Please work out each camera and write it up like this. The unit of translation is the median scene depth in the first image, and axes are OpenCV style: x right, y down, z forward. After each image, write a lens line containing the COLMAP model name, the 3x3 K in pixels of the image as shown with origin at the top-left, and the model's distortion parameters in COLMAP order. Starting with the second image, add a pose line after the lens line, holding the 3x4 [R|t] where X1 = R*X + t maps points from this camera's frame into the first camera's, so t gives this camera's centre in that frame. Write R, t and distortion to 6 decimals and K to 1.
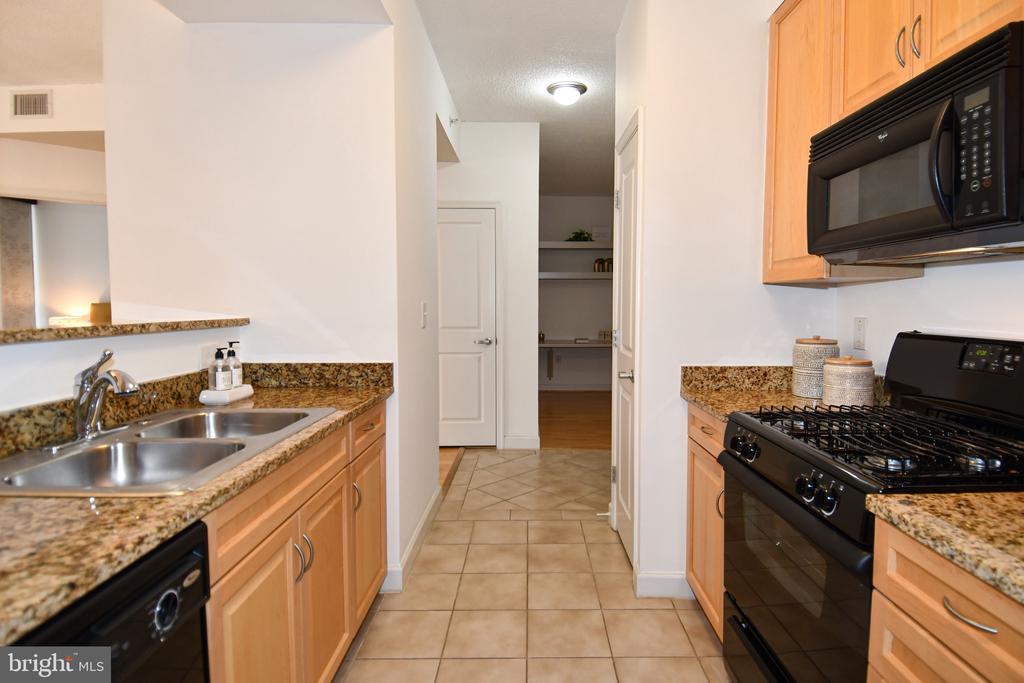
lens RADIAL K [[542.6, 0, 528.7], [0, 542.6, 335.3], [0, 0, 1]] dist [0.043293, -0.049629]
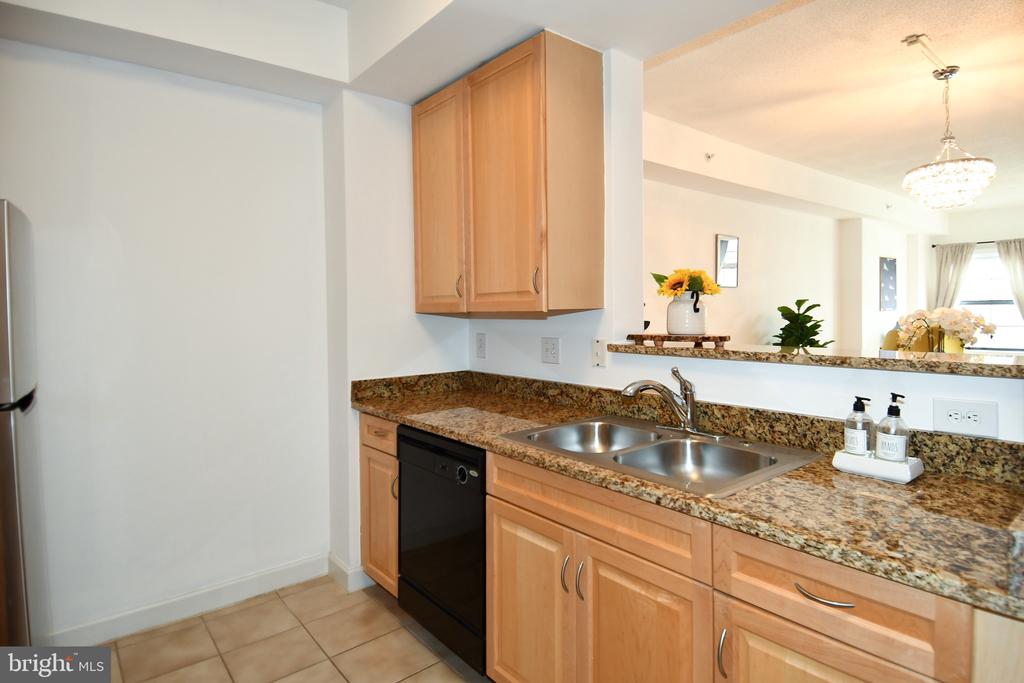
lens RADIAL K [[540.1, 0, 542.0], [0, 540.1, 314.9], [0, 0, 1]] dist [0.052793, -0.049773]
pose [[-0.744810, 0.016291, -0.667077, 0.278304], [-0.023805, 0.998417, 0.050961, -0.130783], [0.666852, 0.053836, -0.743243, 1.433770]]
